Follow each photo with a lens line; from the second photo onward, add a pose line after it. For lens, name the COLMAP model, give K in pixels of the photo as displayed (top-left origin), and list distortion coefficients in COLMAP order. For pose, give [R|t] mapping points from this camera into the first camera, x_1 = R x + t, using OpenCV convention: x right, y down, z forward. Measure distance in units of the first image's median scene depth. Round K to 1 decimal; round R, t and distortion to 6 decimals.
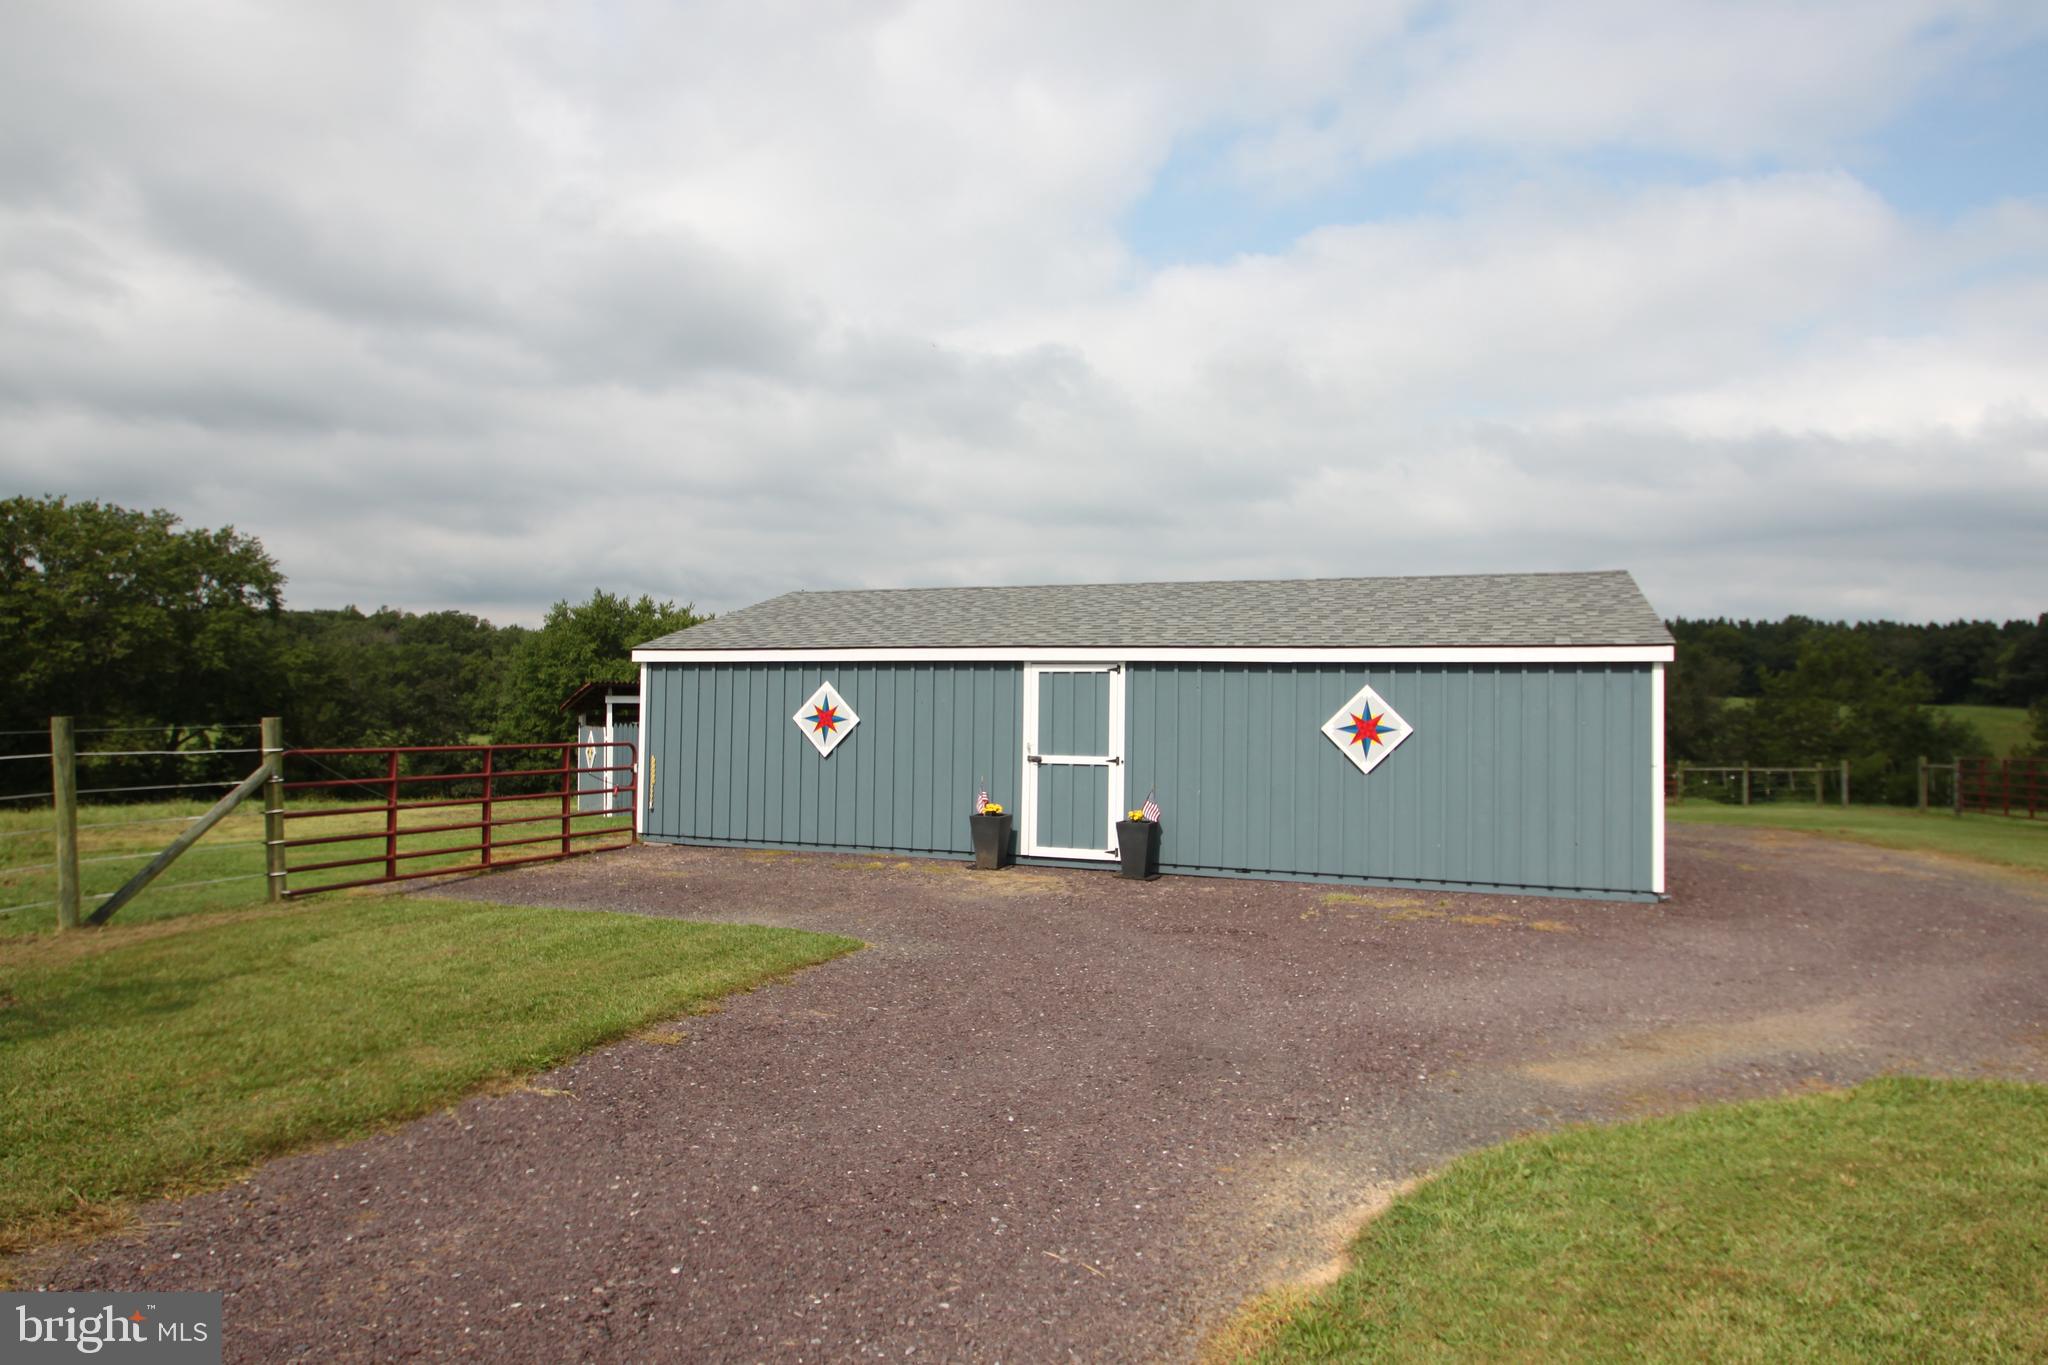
lens RADIAL K [[1247.9, 0, 994.7], [0, 1247.9, 672.2], [0, 0, 1]] dist [-0.031270, -0.002348]
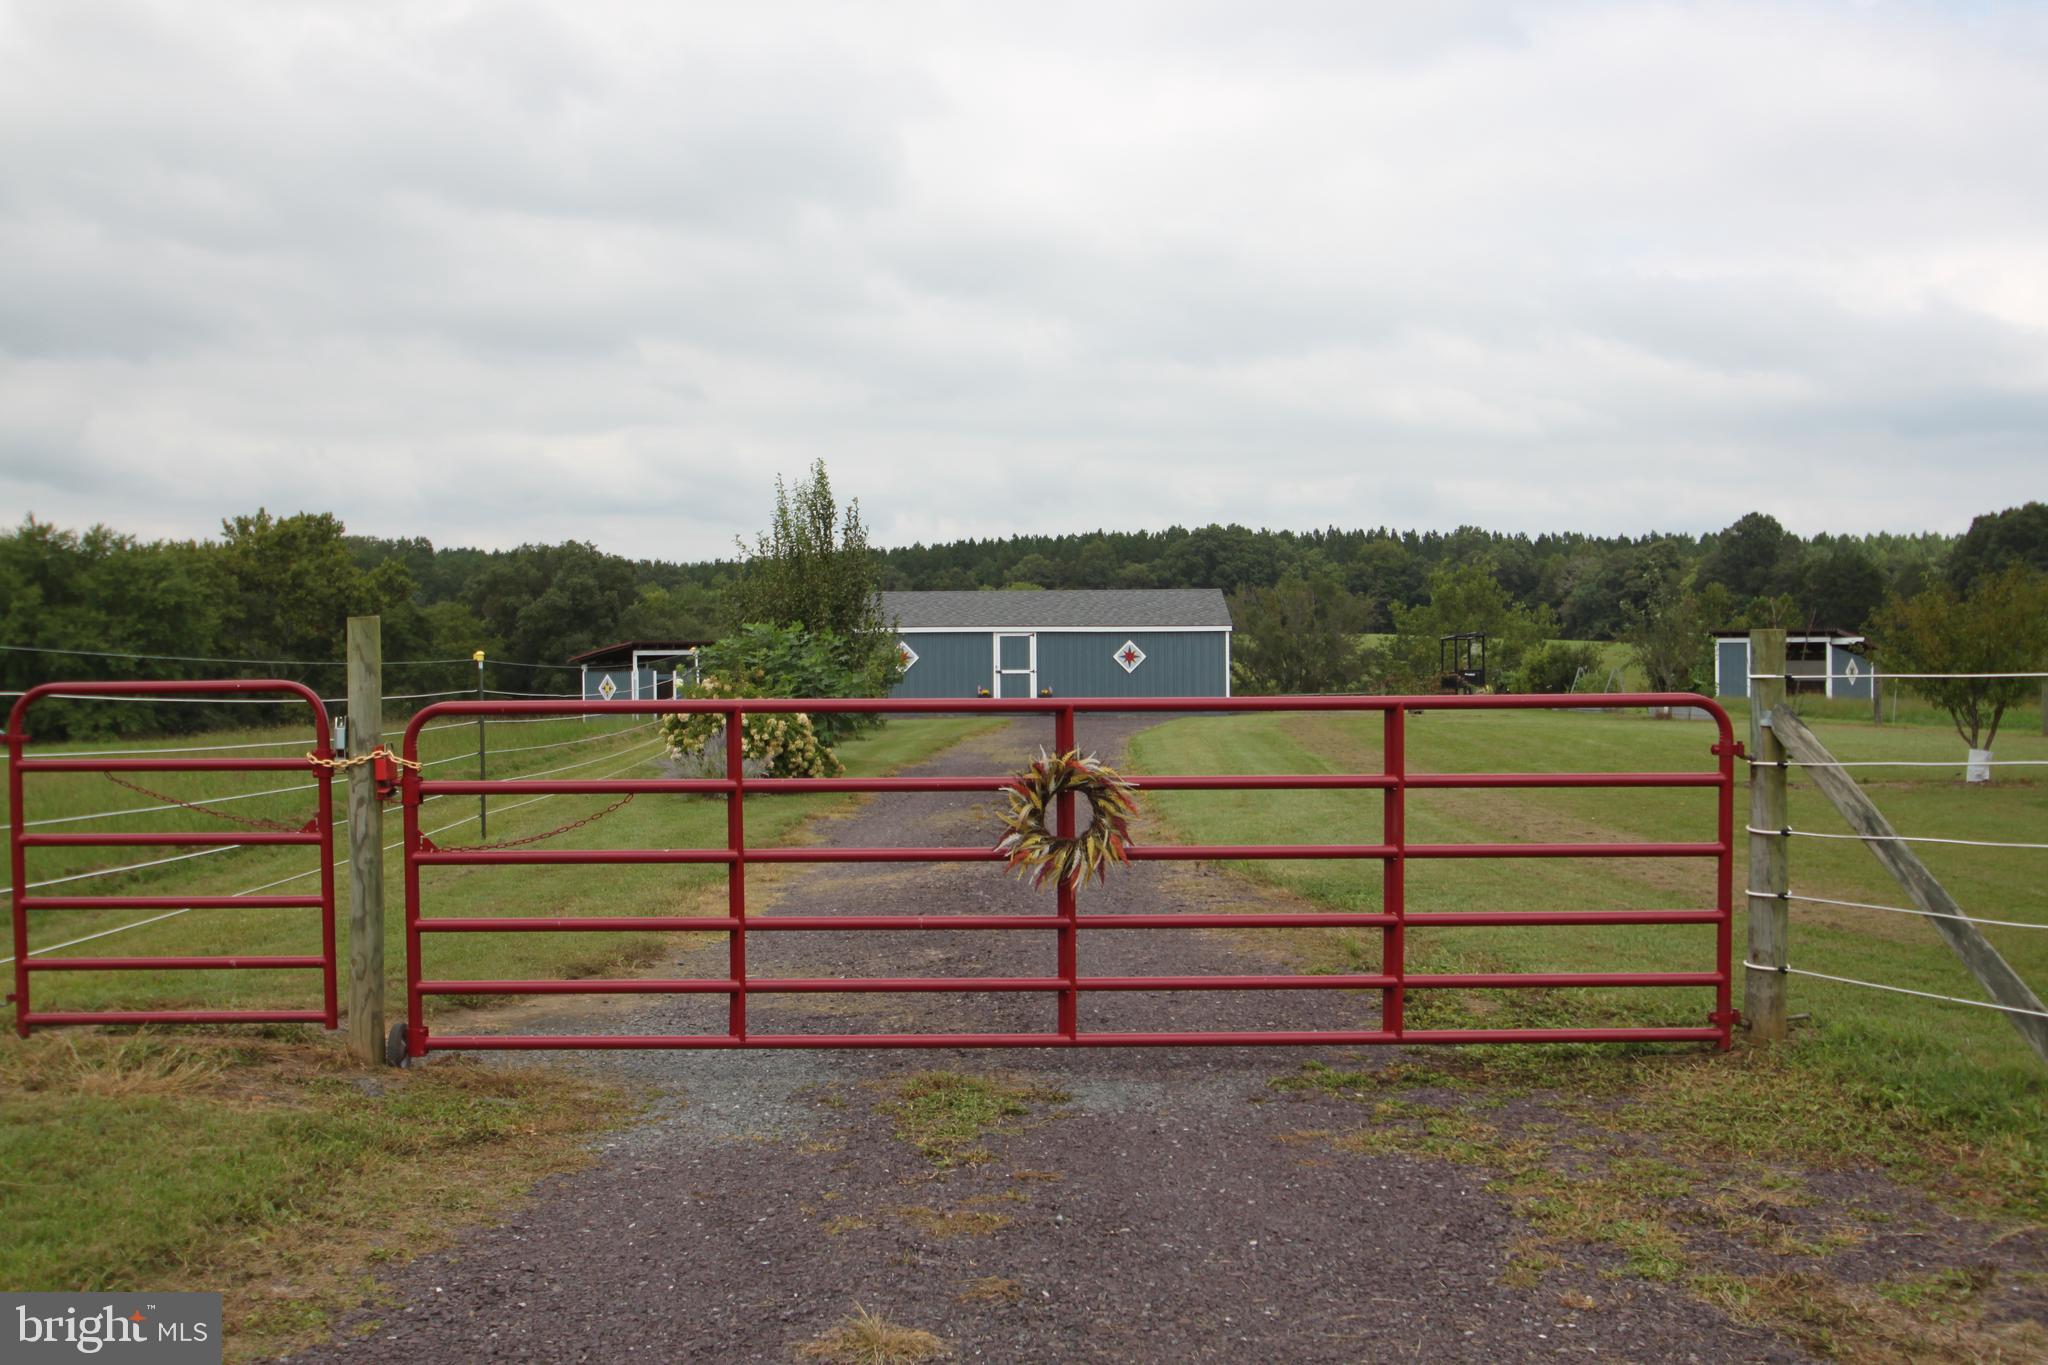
lens RADIAL K [[2051.1, 0, 990.3], [0, 2051.1, 691.4], [0, 0, 1]] dist [-0.064130, 0.000000]
pose [[0.944278, -0.022718, 0.328363, -0.168595], [0.008505, 0.998966, 0.044657, -0.009302], [-0.329038, -0.039376, 0.943495, -0.360563]]
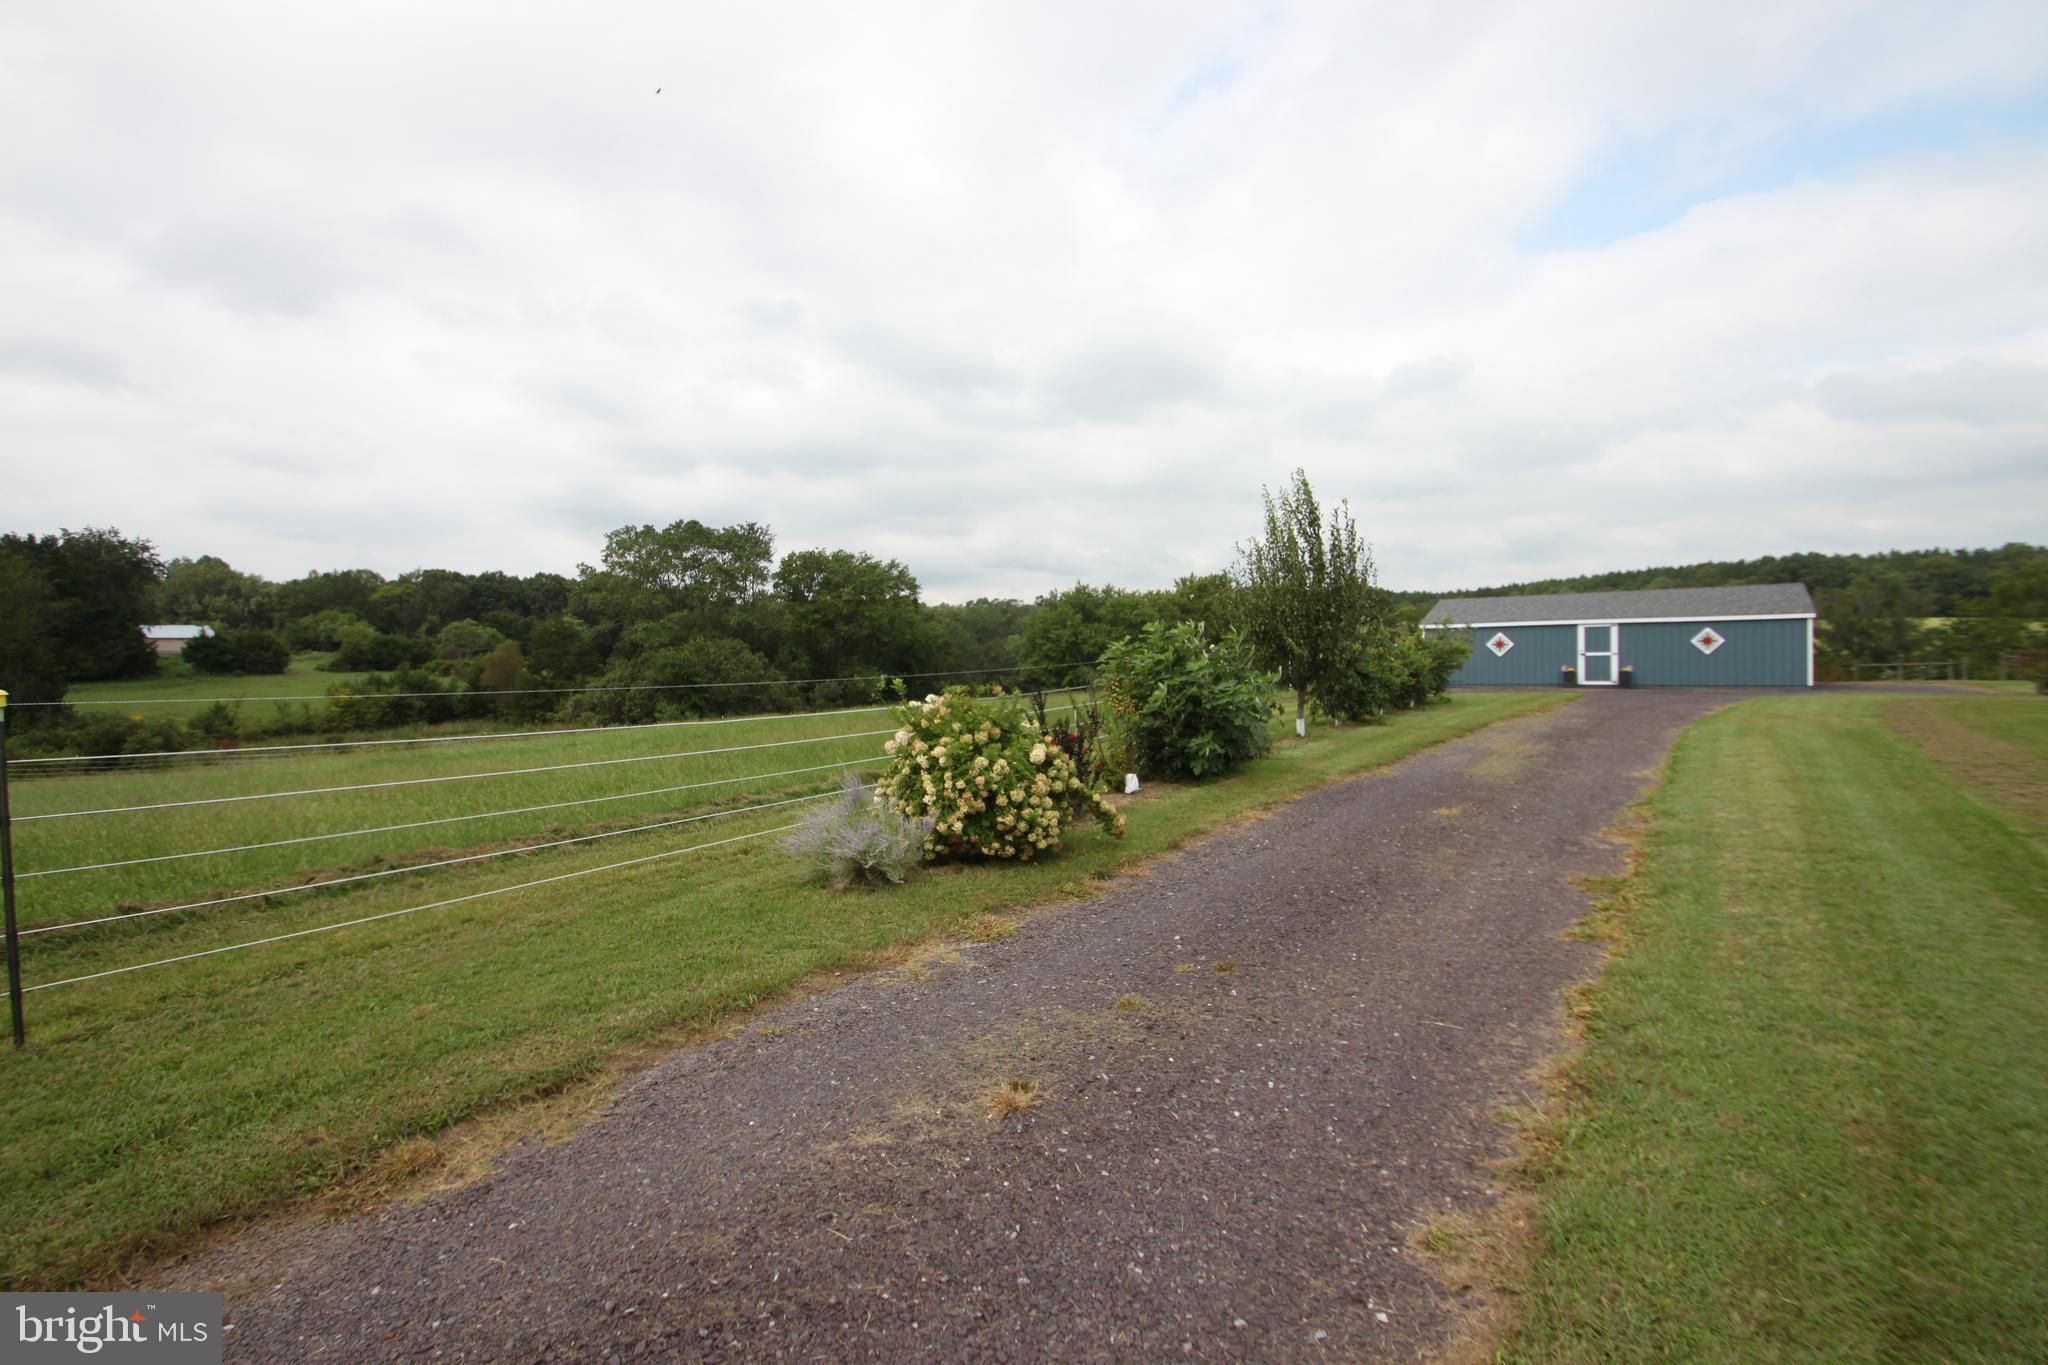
lens RADIAL K [[941.4, 0, 998.6], [0, 941.4, 678.8], [0, 0, 1]] dist [0.008947, -0.015659]
pose [[0.965971, -0.024569, -0.257481, -0.102655], [0.039065, 0.997917, 0.051333, -0.006464], [0.255683, -0.059644, 0.964919, -0.222186]]
